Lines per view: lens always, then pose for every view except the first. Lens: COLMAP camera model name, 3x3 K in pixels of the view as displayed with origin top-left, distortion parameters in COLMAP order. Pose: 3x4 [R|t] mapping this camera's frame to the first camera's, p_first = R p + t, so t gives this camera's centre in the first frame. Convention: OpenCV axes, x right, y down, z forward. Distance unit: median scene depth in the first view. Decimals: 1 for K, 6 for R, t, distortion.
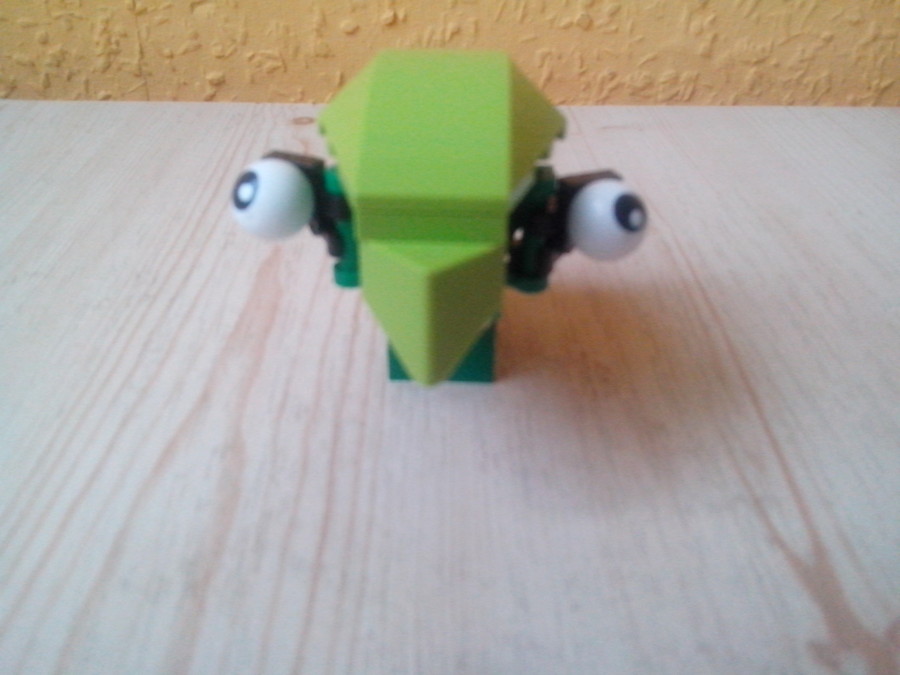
lens RADIAL K [[848.3, 0, 450.0], [0, 848.3, 337.5], [0, 0, 1]] dist [0.060601, -0.140650]
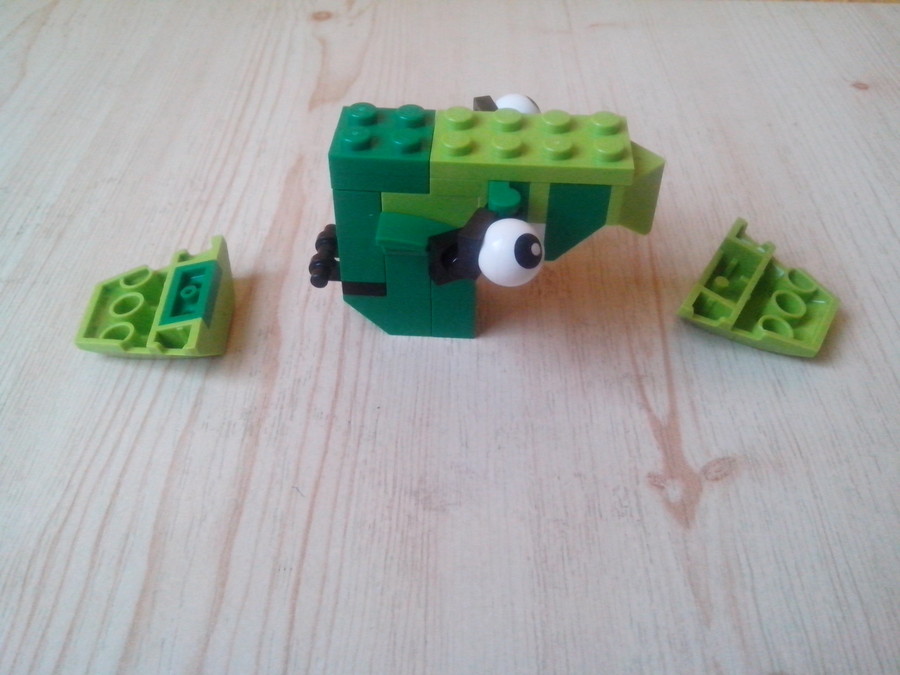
lens RADIAL K [[868.8, 0, 447.8], [0, 868.8, 333.1], [0, 0, 1]] dist [0.061696, -0.195971]
pose [[0.999133, 0.020147, -0.036421, 0.041736], [-0.012484, 0.979814, 0.199520, -0.076127], [0.039705, -0.198892, 0.979217, -0.191126]]
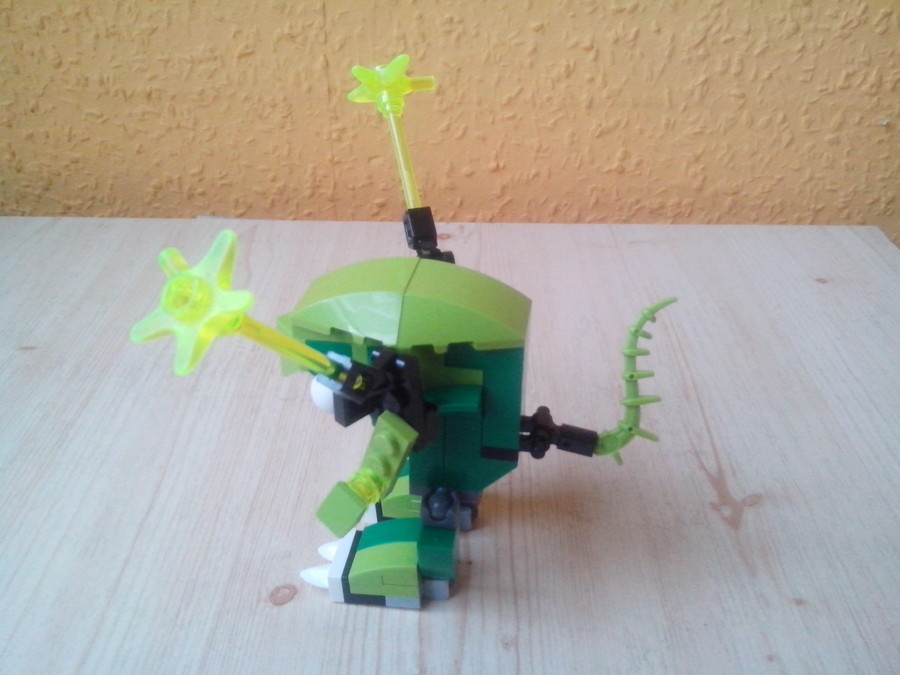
lens RADIAL K [[861.9, 0, 447.9], [0, 861.9, 328.8], [0, 0, 1]] dist [0.066438, -0.185150]
pose [[0.999361, 0.009335, -0.034511, -0.104315], [-0.010432, 0.999442, -0.031740, -0.027296], [0.034195, 0.032079, 0.998900, -0.614580]]
